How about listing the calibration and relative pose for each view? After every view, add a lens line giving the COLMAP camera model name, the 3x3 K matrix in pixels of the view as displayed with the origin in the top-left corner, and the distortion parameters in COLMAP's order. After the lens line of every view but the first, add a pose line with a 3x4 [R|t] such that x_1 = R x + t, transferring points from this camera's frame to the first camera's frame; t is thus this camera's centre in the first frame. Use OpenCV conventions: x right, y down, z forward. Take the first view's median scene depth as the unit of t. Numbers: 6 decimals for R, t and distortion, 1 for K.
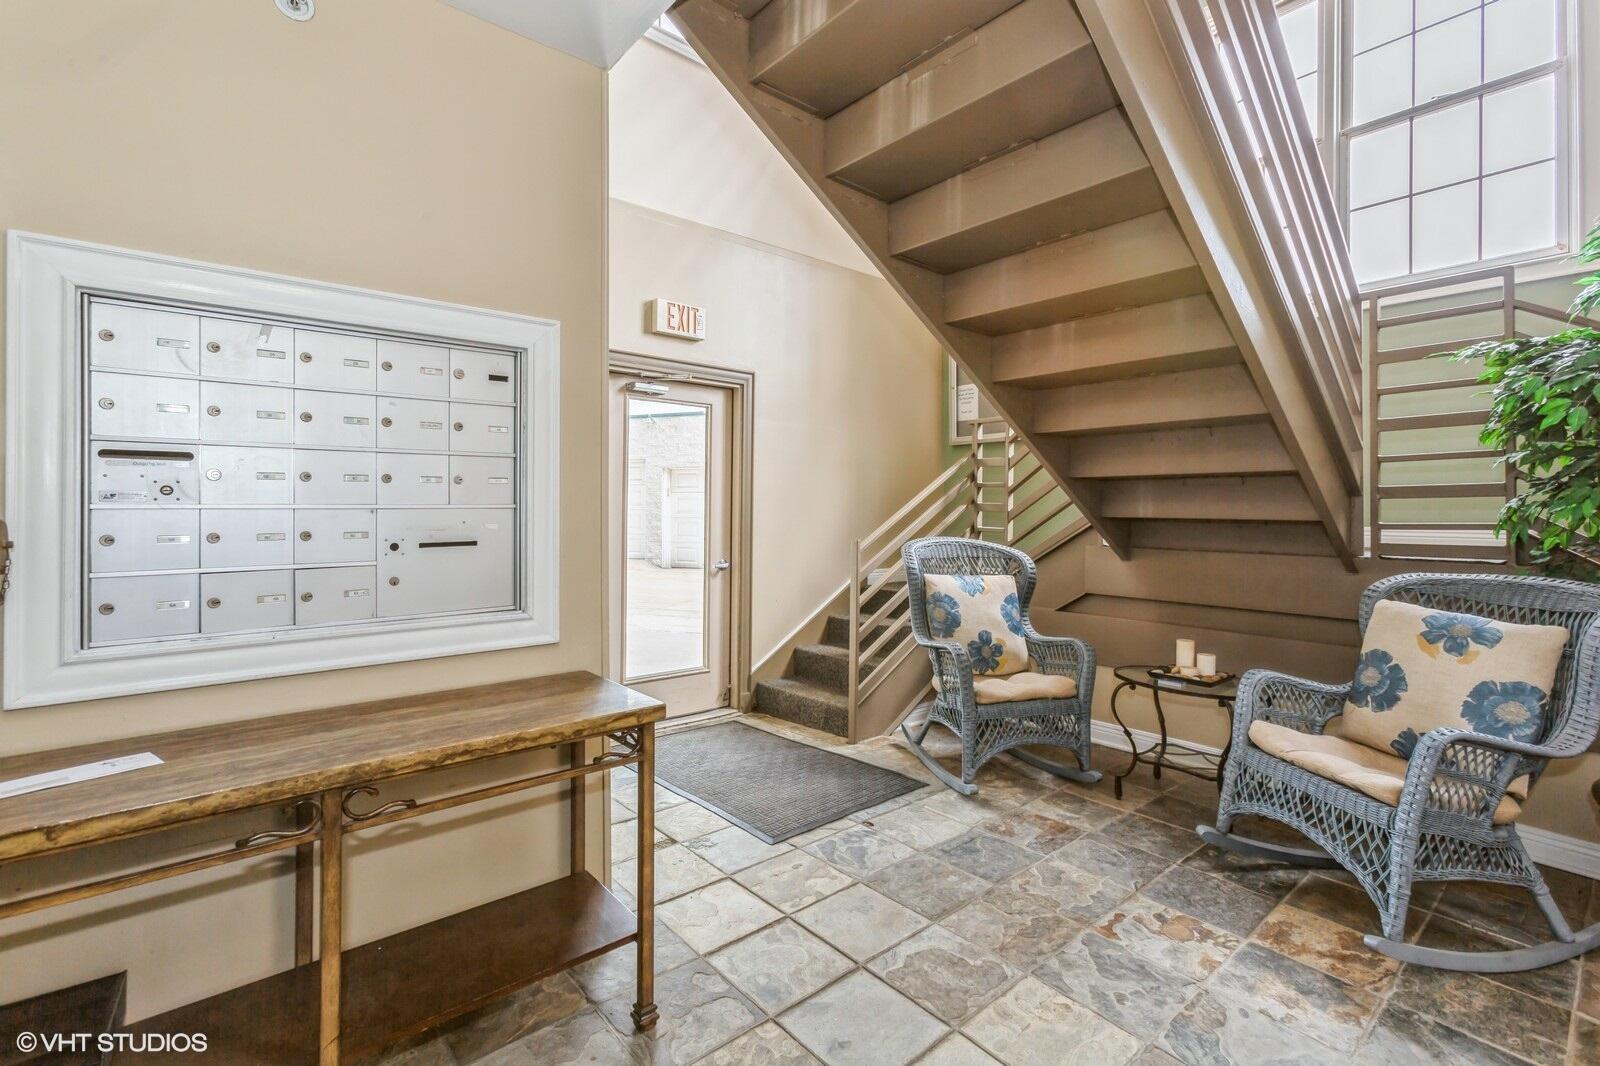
lens RADIAL K [[723.8, 0, 798.9], [0, 723.8, 504.2], [0, 0, 1]] dist [0.000492, 0.006868]
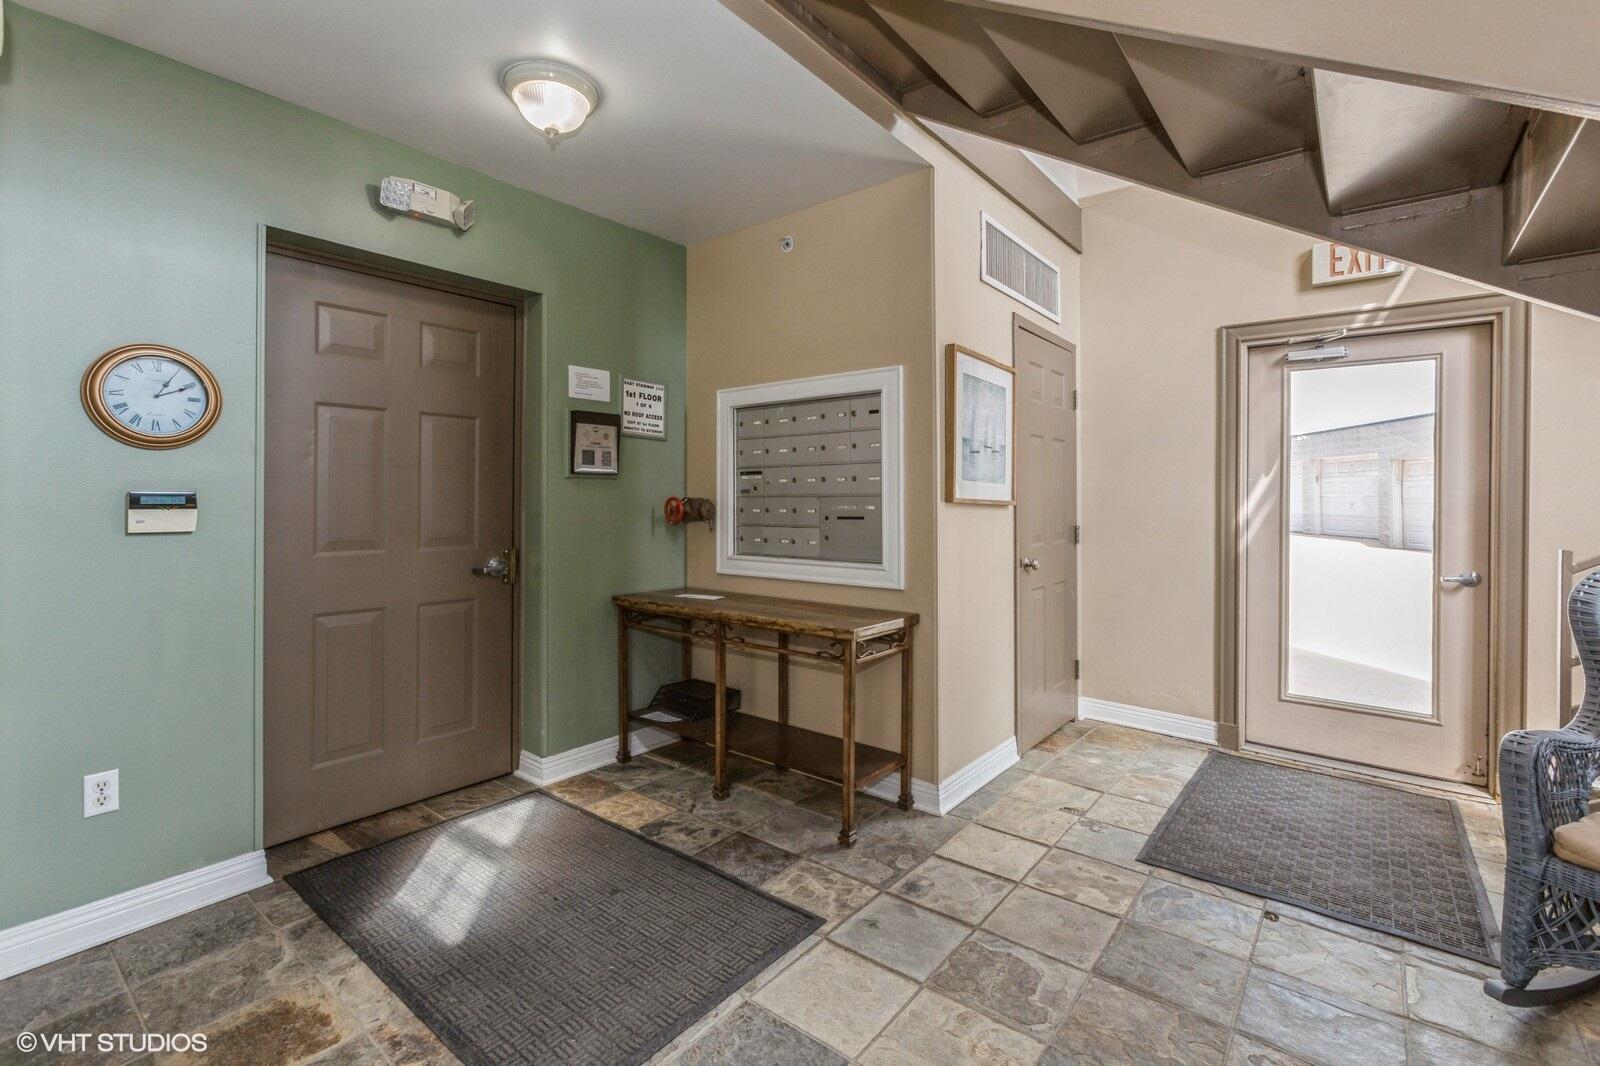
lens RADIAL K [[723.8, 0, 798.9], [0, 723.8, 504.2], [0, 0, 1]] dist [0.000492, 0.006868]
pose [[0.195692, 0.007552, -0.980636, 0.984605], [0.002070, 0.999965, 0.008114, 0.009143], [0.980663, -0.003618, 0.195669, 0.499982]]
